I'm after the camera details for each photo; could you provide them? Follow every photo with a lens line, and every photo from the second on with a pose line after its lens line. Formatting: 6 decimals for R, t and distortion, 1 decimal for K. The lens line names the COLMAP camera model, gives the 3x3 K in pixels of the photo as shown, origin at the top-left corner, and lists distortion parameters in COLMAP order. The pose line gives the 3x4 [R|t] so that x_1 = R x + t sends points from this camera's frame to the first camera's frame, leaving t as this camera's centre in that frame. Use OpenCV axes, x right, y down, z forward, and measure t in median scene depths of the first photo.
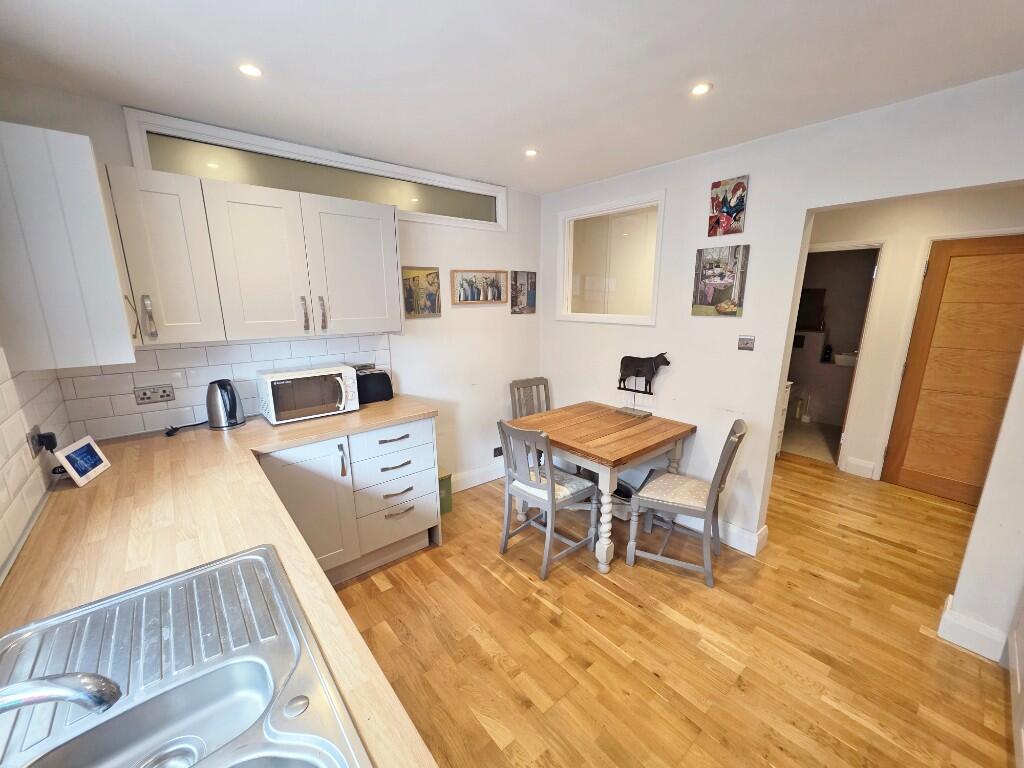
lens RADIAL K [[407.9, 0, 511.0], [0, 407.9, 391.1], [0, 0, 1]] dist [-0.001052, 0.000532]
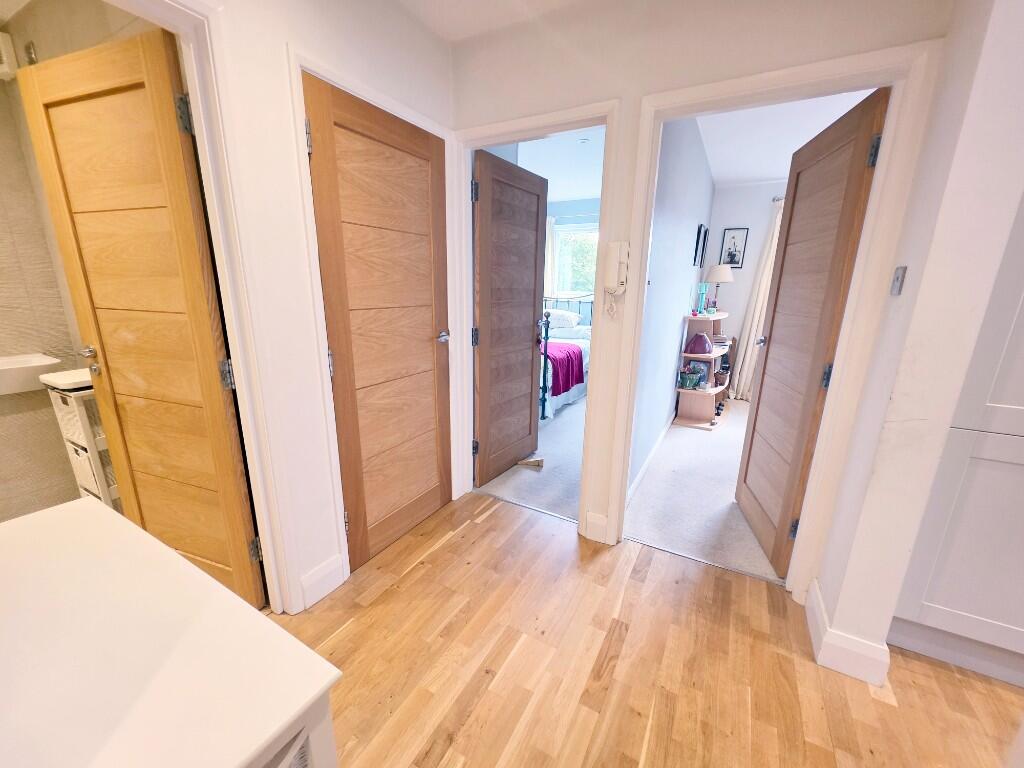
lens RADIAL K [[407.9, 0, 508.6], [0, 407.9, 390.7], [0, 0, 1]] dist [-0.001052, 0.000532]
pose [[-0.355988, -0.233976, 0.904725, 0.472650], [0.198853, 0.927008, 0.317983, -0.142245], [-0.913088, 0.293105, -0.283477, 1.022513]]
